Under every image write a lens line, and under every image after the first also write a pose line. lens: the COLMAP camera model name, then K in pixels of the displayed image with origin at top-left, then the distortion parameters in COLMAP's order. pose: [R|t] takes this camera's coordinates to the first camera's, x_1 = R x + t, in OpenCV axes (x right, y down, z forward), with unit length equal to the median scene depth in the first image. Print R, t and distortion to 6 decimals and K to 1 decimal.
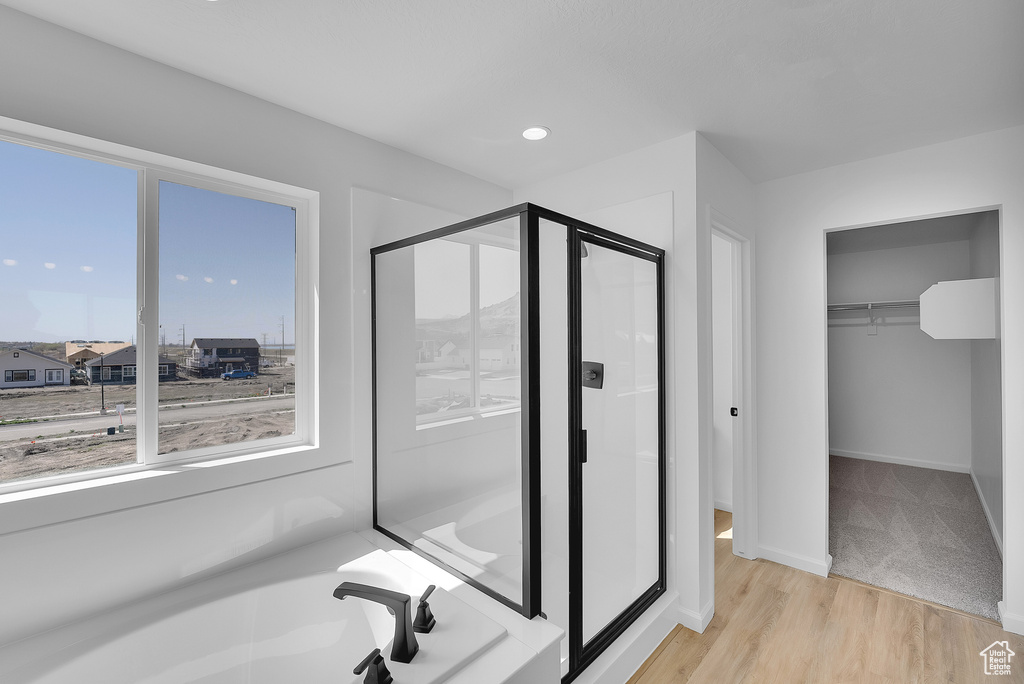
lens RADIAL K [[434.3, 0, 507.2], [0, 434.3, 347.1], [0, 0, 1]] dist [-0.004226, -0.000905]
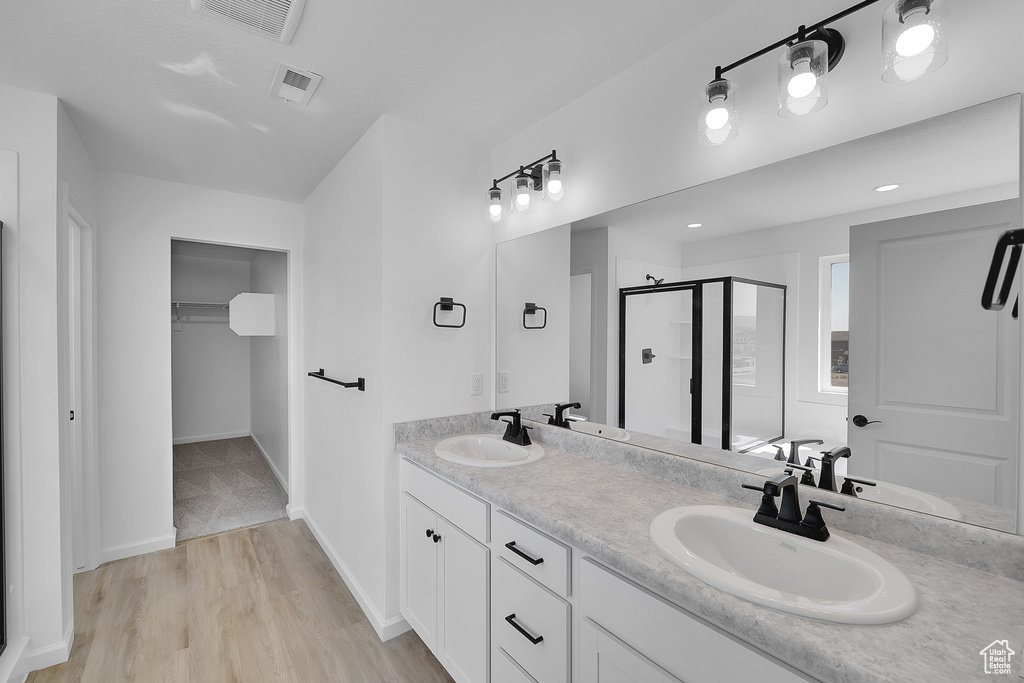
lens RADIAL K [[434.3, 0, 515.3], [0, 434.3, 335.3], [0, 0, 1]] dist [-0.004226, -0.000905]
pose [[0.154082, 0.008557, 0.988021, -0.245859], [0.011231, 0.999883, -0.010411, 0.007872], [-0.987994, 0.012701, 0.153968, -0.050394]]
